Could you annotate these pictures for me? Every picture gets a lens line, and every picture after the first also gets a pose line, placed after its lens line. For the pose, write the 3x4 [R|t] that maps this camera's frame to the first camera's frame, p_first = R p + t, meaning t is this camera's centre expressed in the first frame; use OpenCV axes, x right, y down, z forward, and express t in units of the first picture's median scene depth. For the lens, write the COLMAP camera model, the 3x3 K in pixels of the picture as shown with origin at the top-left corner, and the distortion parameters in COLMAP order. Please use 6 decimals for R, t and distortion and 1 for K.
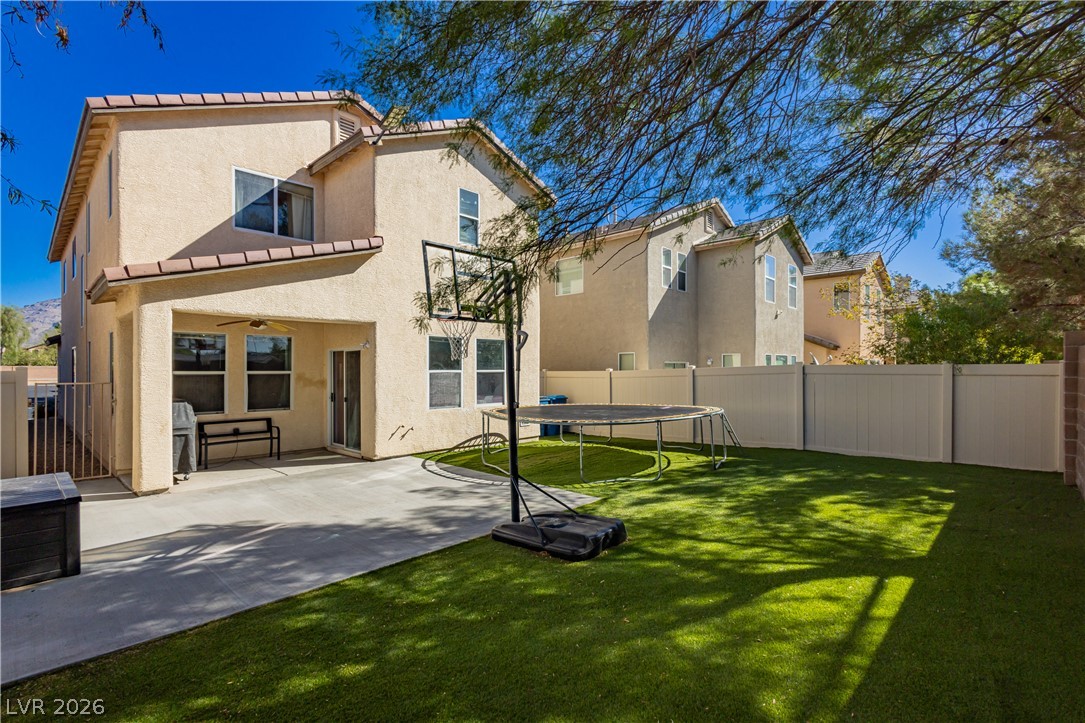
lens RADIAL K [[502.6, 0, 540.0], [0, 502.6, 368.6], [0, 0, 1]] dist [0.024885, 0.000497]
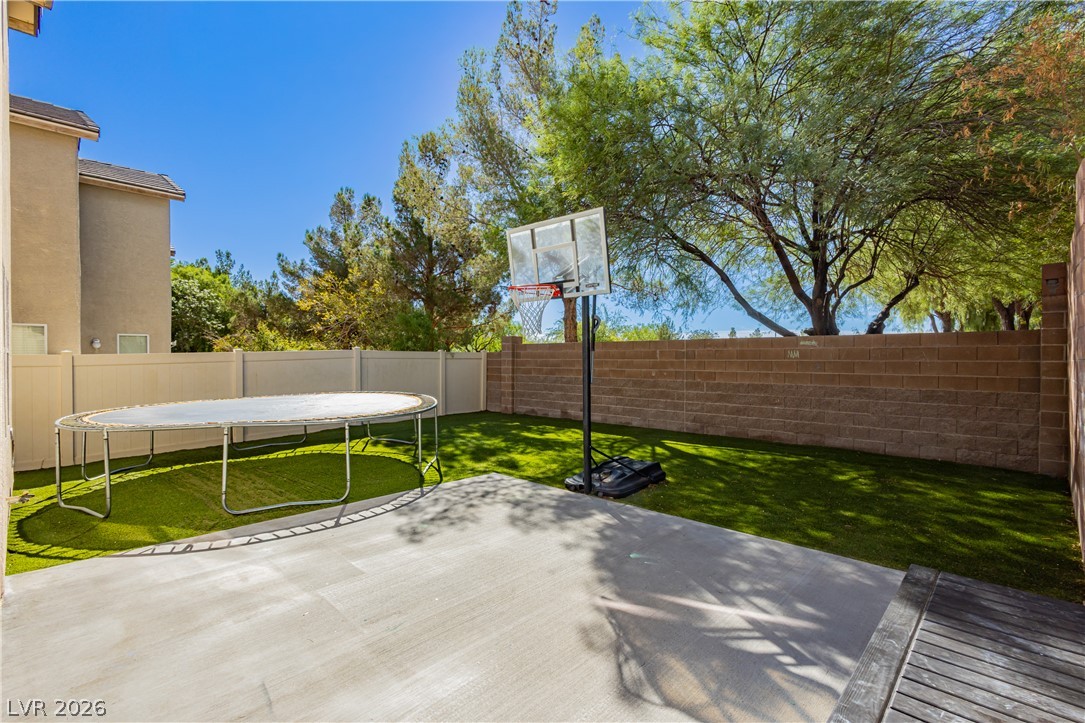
lens RADIAL K [[497.3, 0, 540.6], [0, 497.3, 362.1], [0, 0, 1]] dist [0.002743, 0.000126]
pose [[0.003462, -0.008697, 0.999956, -1.131498], [0.000092, 0.999962, 0.008697, 0.021384], [-0.999994, 0.000062, 0.003463, 1.106302]]
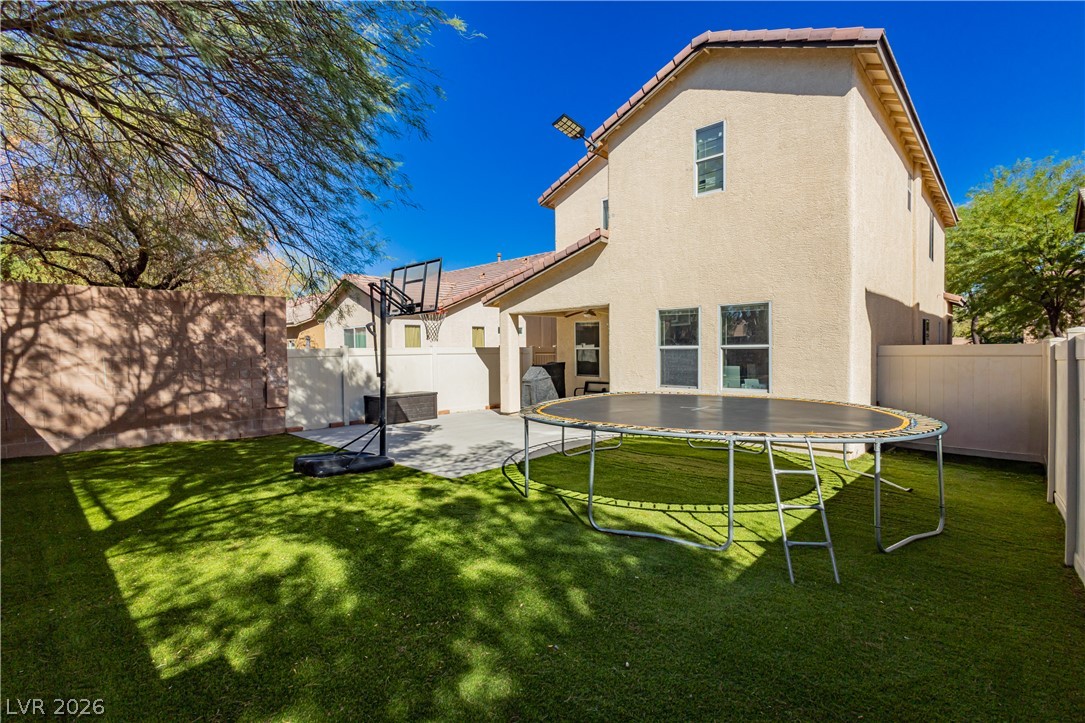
lens RADIAL K [[488.9, 0, 542.5], [0, 488.9, 361.5], [0, 0, 1]] dist [0.000187, -0.000078]
pose [[0.016596, 0.026638, -0.999507, 1.318930], [0.015271, 0.999522, 0.026892, 0.008347], [0.999746, -0.015710, 0.016182, 1.433563]]
